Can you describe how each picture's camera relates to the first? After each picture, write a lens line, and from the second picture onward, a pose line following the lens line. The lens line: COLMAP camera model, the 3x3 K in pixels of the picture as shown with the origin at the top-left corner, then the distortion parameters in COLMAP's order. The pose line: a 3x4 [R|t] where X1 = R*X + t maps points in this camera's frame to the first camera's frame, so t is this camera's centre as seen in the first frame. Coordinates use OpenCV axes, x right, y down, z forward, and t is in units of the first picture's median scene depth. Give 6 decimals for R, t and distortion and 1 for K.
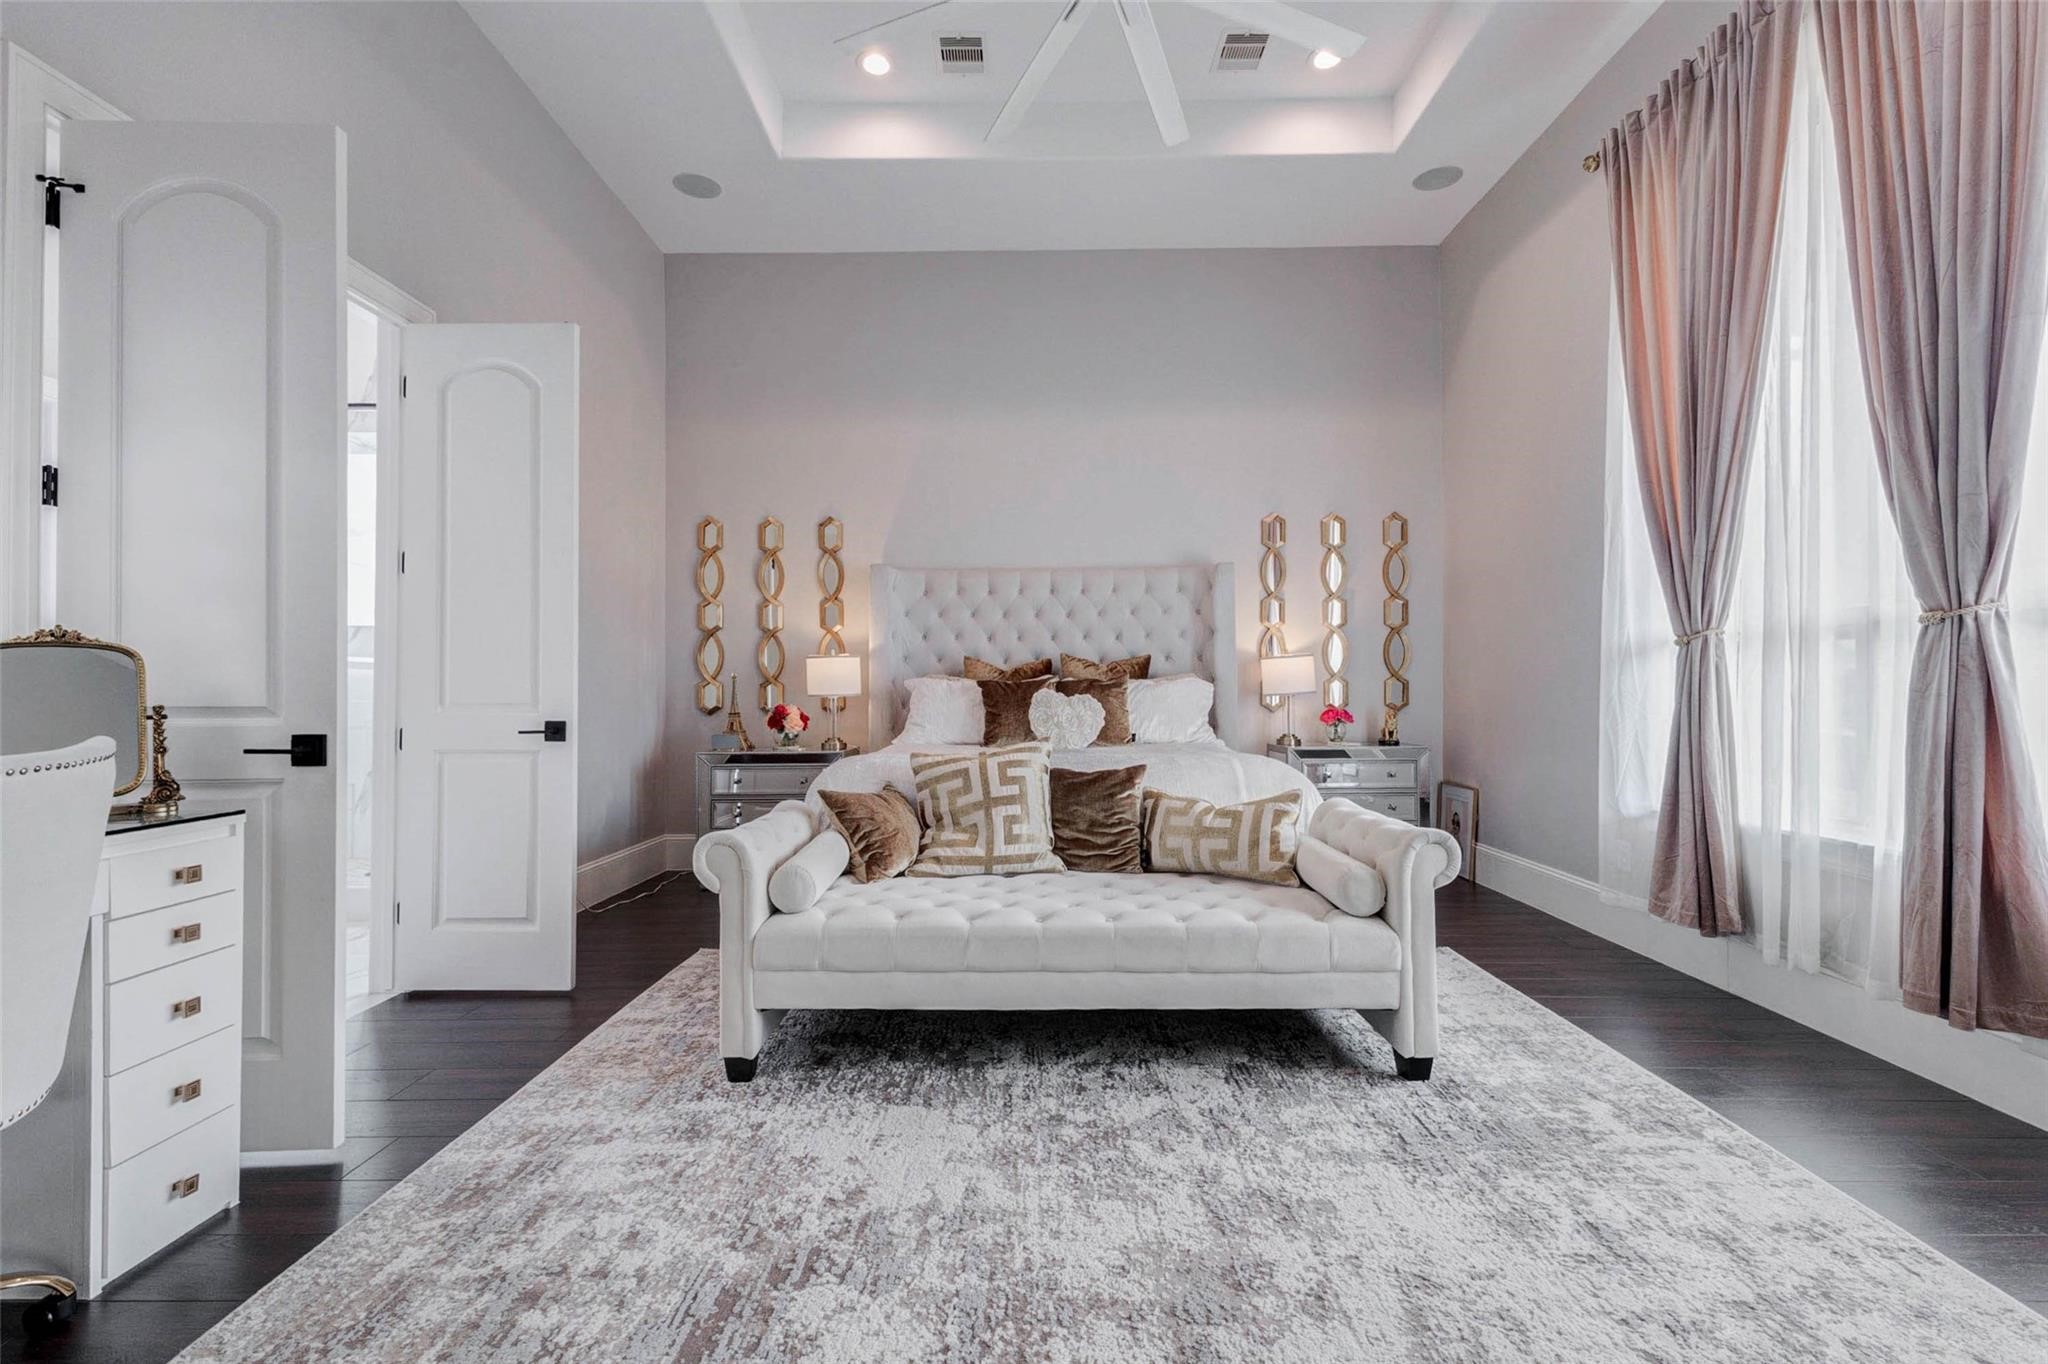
lens RADIAL K [[891.3, 0, 1023.3], [0, 891.3, 727.1], [0, 0, 1]] dist [0.009582, -0.000366]
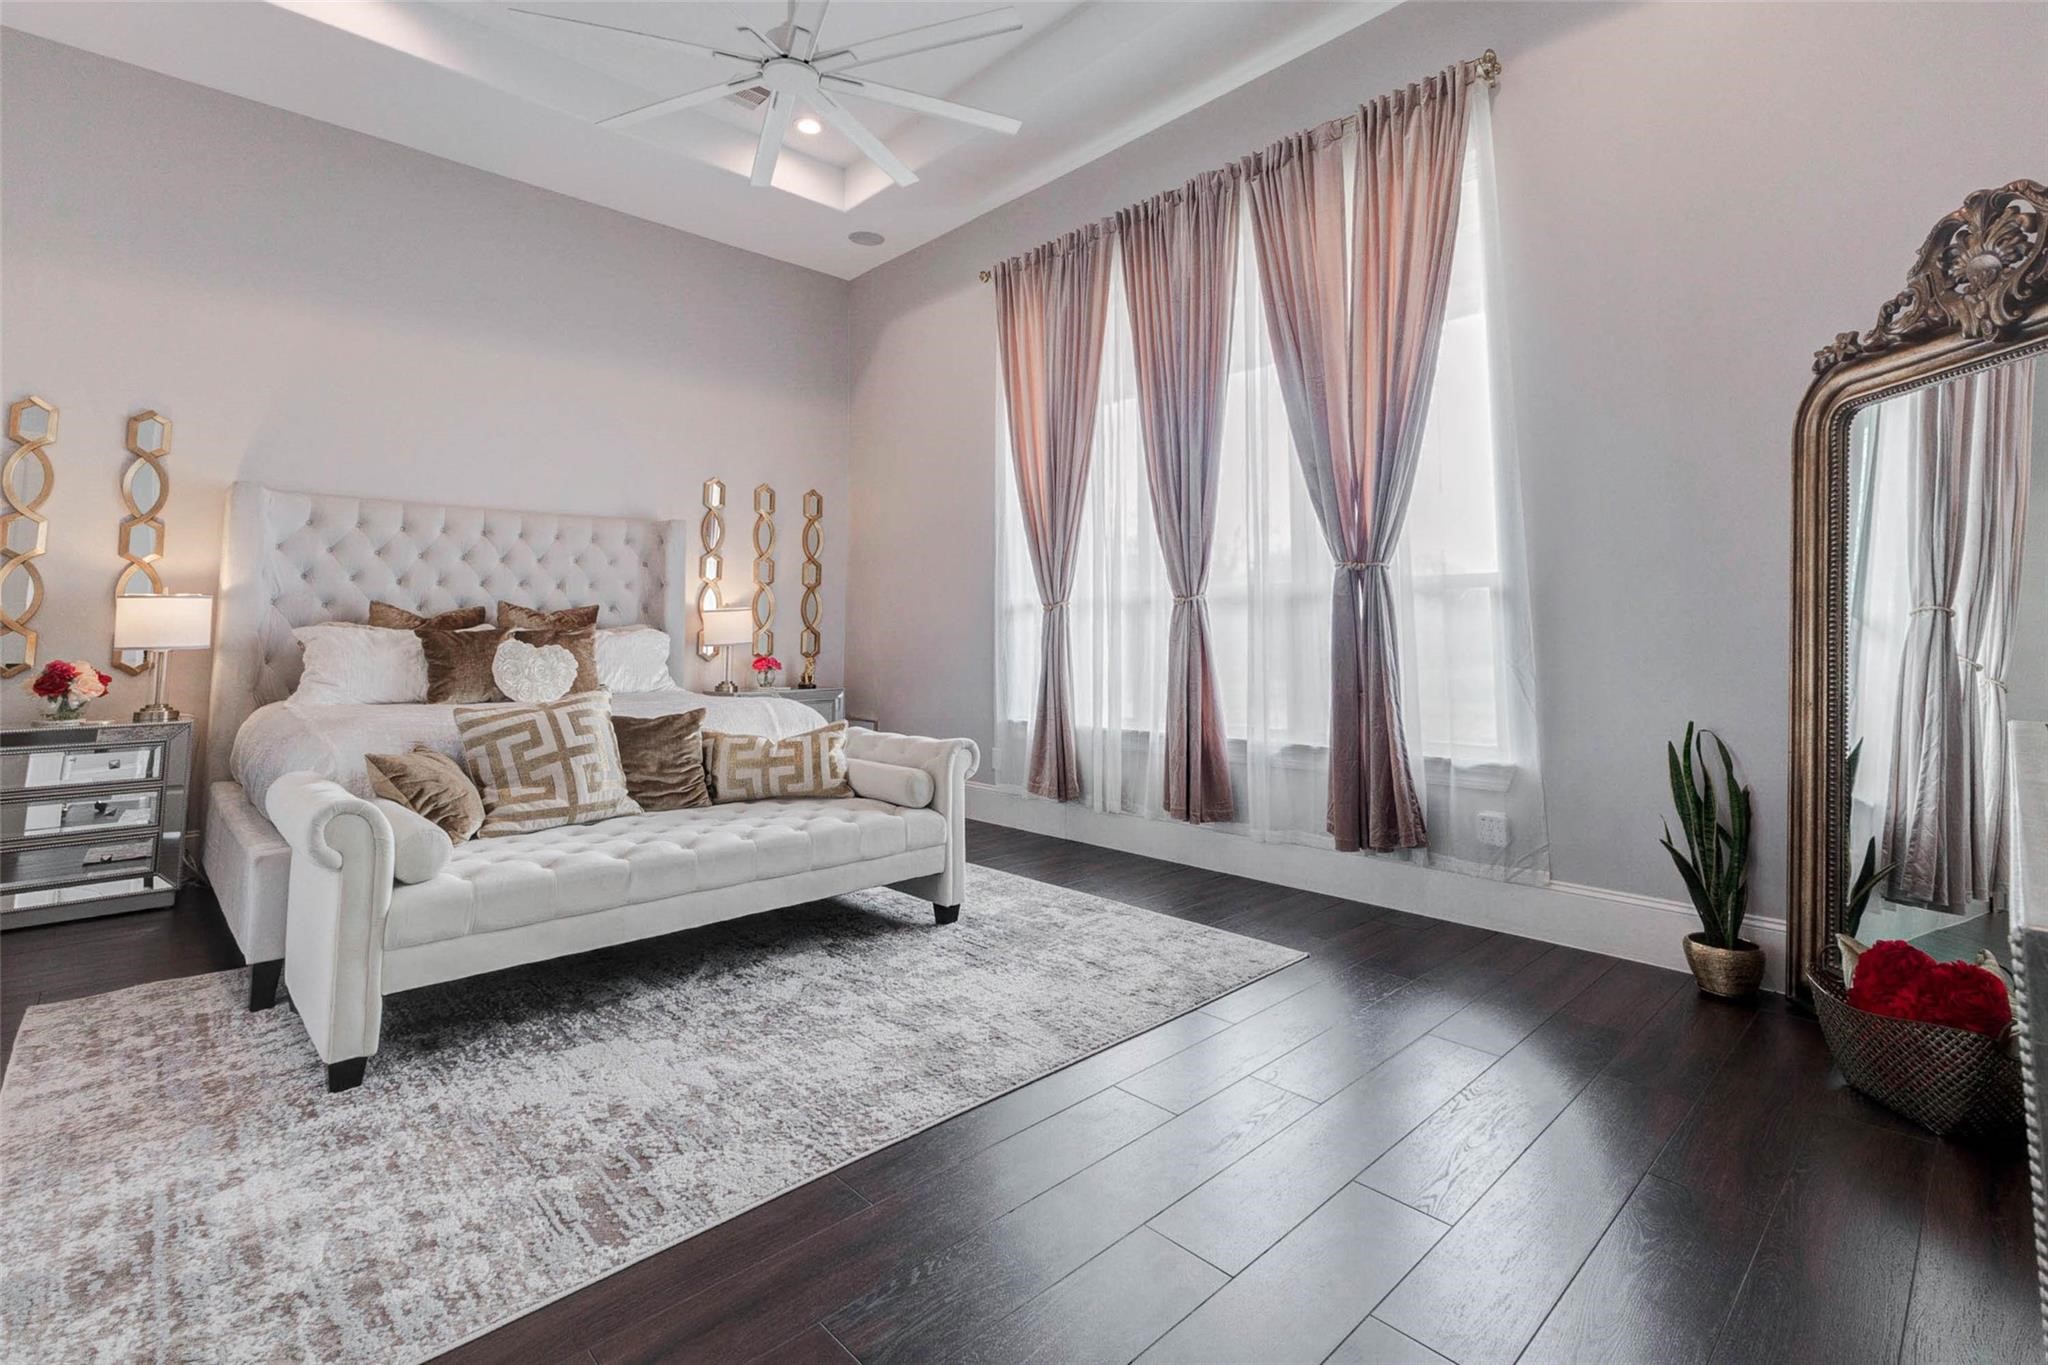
lens RADIAL K [[917.9, 0, 1024.3], [0, 917.9, 646.2], [0, 0, 1]] dist [0.000305, -0.000007]
pose [[0.725086, -0.004380, 0.688644, -0.395001], [0.029756, 0.999245, -0.024976, 0.006705], [-0.688015, 0.038601, 0.724669, -0.105026]]
